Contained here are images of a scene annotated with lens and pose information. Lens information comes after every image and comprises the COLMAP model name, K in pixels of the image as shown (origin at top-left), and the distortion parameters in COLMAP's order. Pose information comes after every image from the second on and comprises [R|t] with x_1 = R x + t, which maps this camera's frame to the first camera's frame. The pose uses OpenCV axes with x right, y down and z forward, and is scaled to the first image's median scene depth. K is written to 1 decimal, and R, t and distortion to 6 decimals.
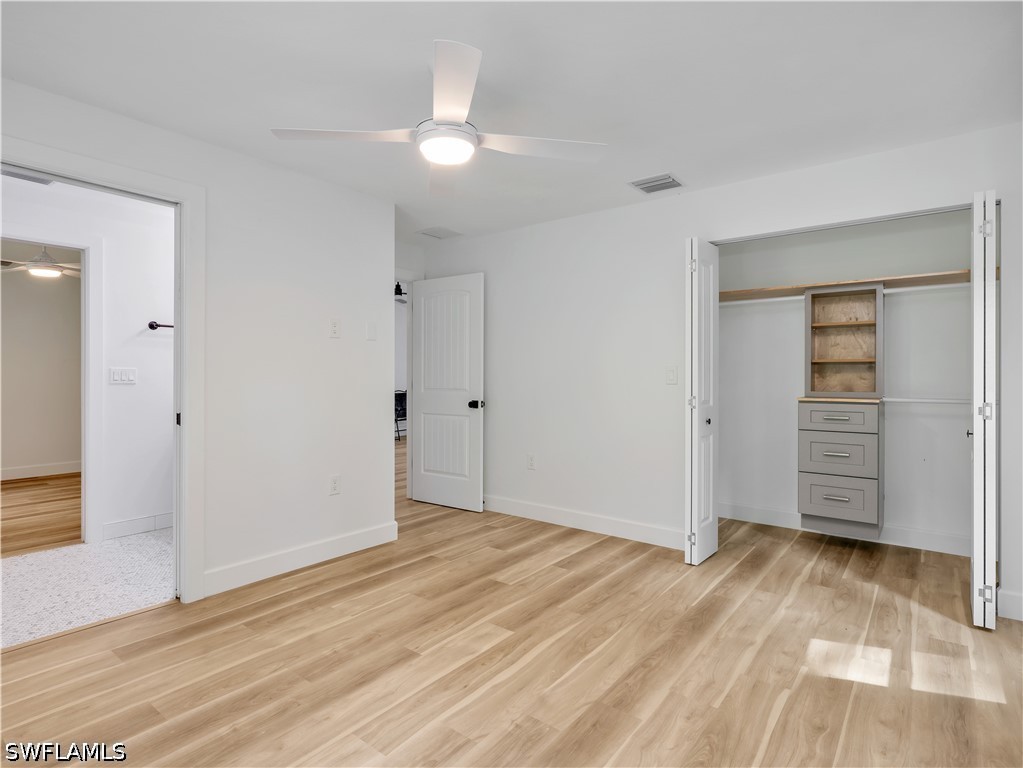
lens RADIAL K [[541.9, 0, 510.1], [0, 541.9, 379.9], [0, 0, 1]] dist [-0.000180, 0.002573]
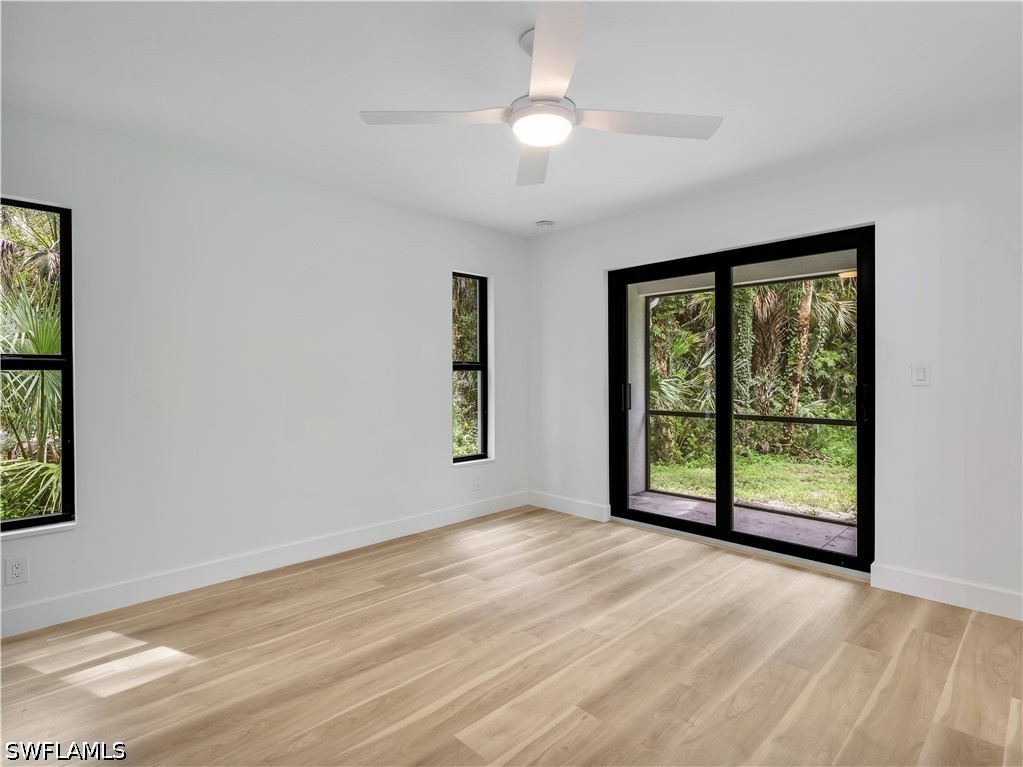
lens RADIAL K [[541.9, 0, 512.4], [0, 541.9, 379.1], [0, 0, 1]] dist [-0.000180, 0.002573]
pose [[-0.991810, 0.004510, 0.127646, -0.184282], [0.005822, 0.999934, 0.009913, -0.010506], [-0.127592, 0.010575, -0.991770, 1.937656]]
